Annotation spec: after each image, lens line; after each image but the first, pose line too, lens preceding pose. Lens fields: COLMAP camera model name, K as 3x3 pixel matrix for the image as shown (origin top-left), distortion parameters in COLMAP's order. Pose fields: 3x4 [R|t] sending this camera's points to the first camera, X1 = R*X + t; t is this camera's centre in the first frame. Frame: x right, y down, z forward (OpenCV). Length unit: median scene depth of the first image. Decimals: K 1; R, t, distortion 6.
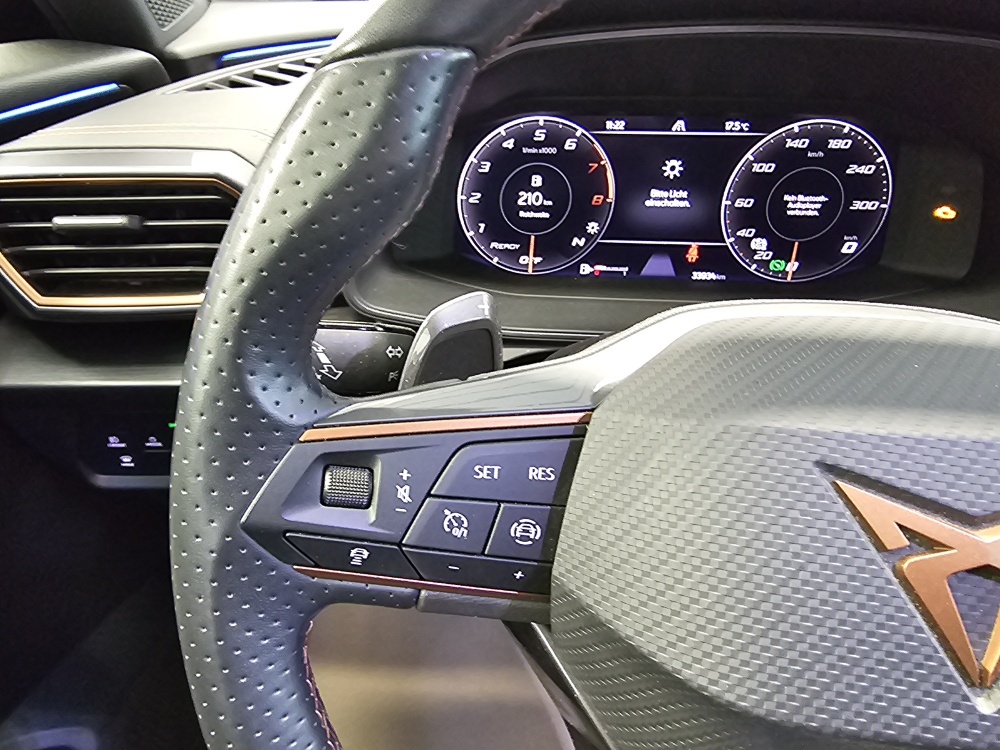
lens RADIAL K [[681.9, 0, 407.0], [0, 681.9, 369.6], [0, 0, 1]] dist [0.005834, -0.006753]
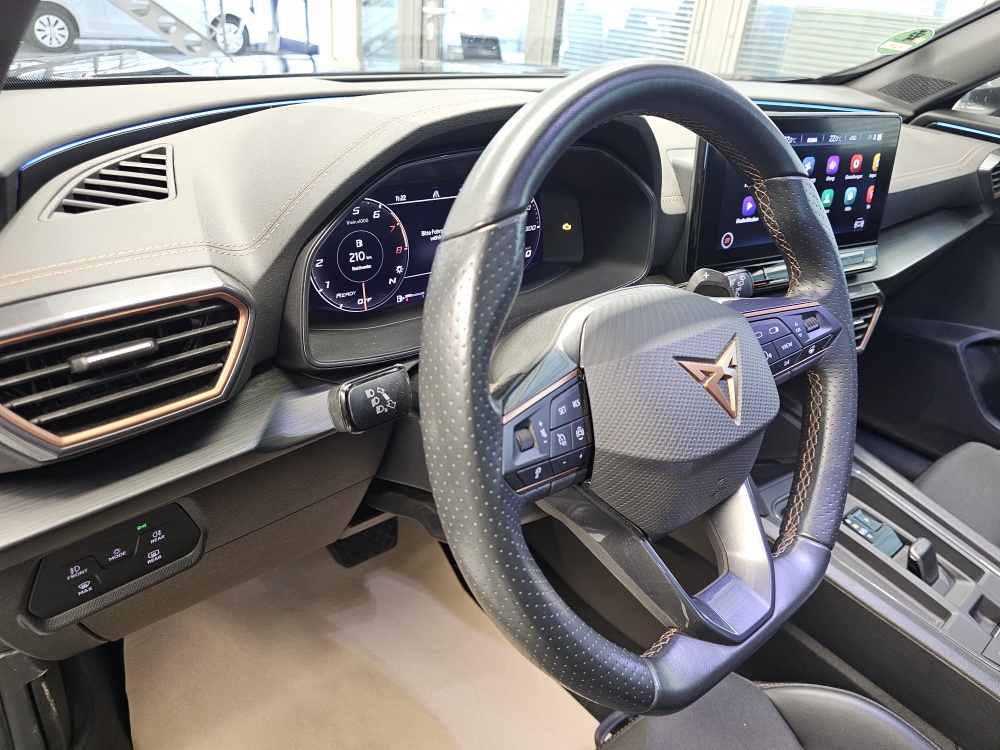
lens RADIAL K [[679.4, 0, 503.2], [0, 679.4, 369.9], [0, 0, 1]] dist [0.055274, -0.064964]
pose [[0.691744, -0.279395, 0.665904, -0.595970], [0.282350, 0.953359, 0.106696, -0.103133], [-0.664656, 0.114212, 0.738368, -0.163795]]
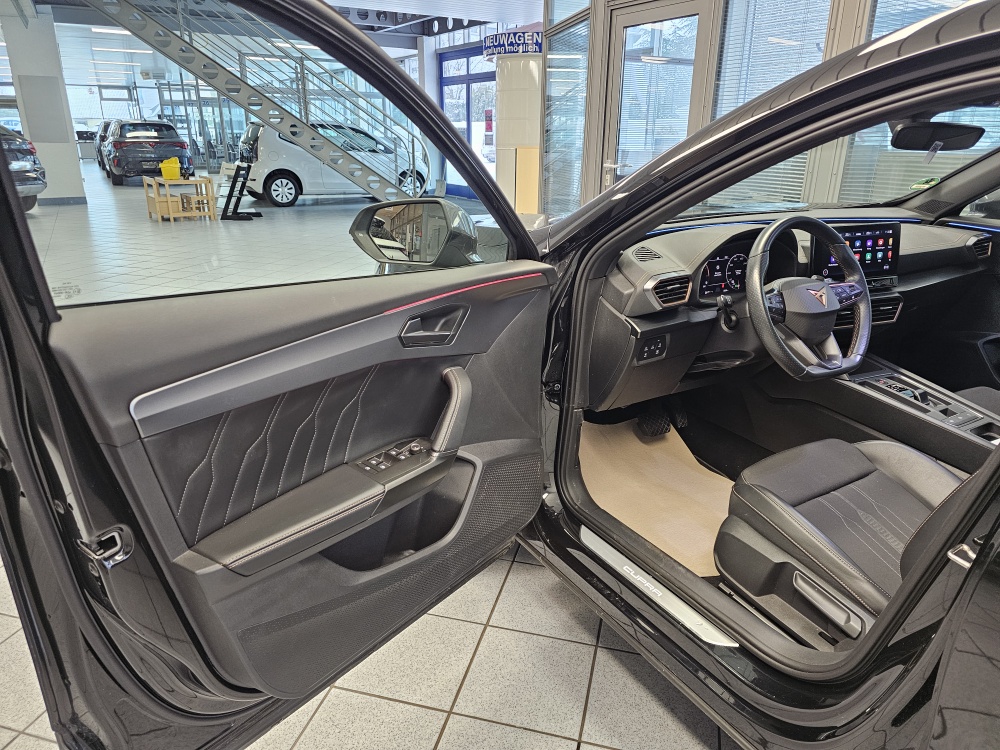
lens RADIAL K [[668.3, 0, 495.1], [0, 668.3, 374.7], [0, 0, 1]] dist [0.051247, -0.057698]
pose [[0.805775, -0.186269, 0.562165, -3.356602], [0.285730, 0.953734, -0.093537, 0.366356], [-0.518733, 0.235997, 0.821718, -1.673571]]
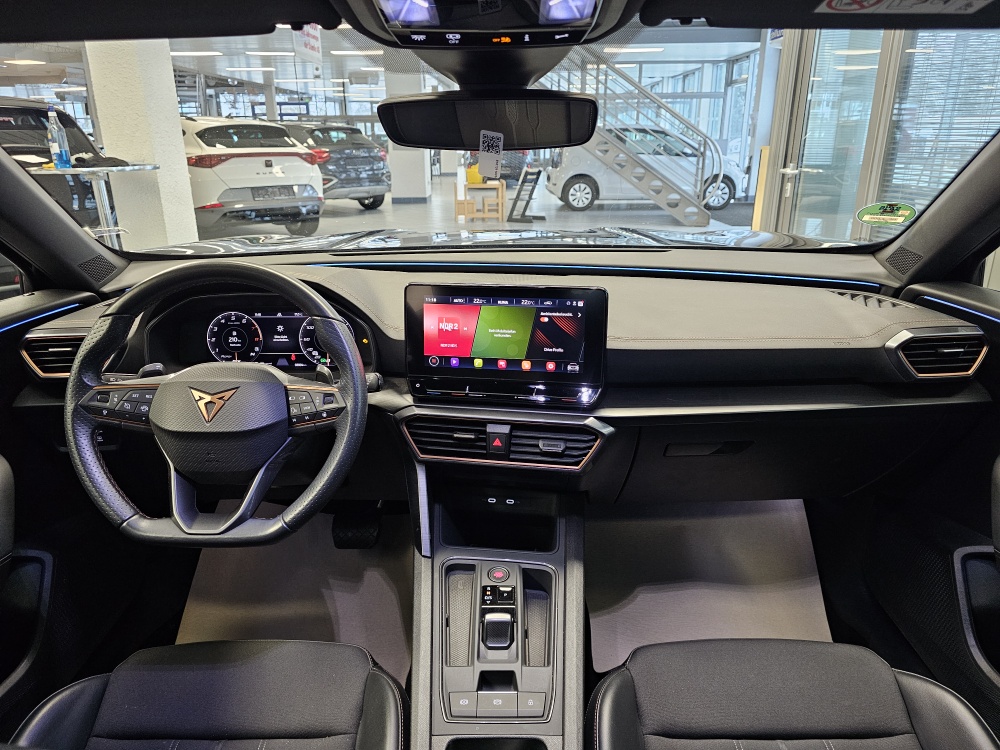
lens RADIAL K [[668.3, 0, 495.1], [0, 668.3, 374.7], [0, 0, 1]] dist [0.051247, -0.057698]
pose [[0.996217, -0.028780, 0.082002, 1.051978], [0.043785, 0.981282, -0.187534, 0.469272], [-0.075070, 0.190415, 0.978829, -1.806889]]
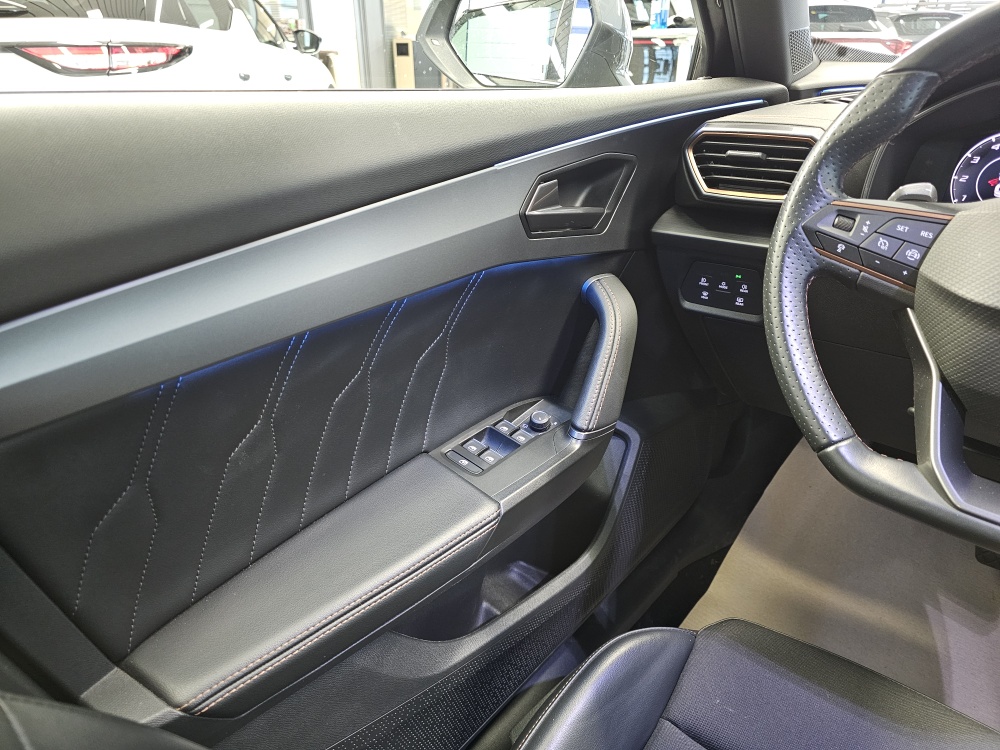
lens RADIAL K [[679.4, 0, 503.2], [0, 679.4, 369.9], [0, 0, 1]] dist [0.055274, -0.064964]
pose [[0.817305, 0.251147, -0.518593, 0.171772], [-0.292008, 0.956411, 0.002970, 0.516013], [0.496734, 0.149006, 0.855016, -0.901614]]
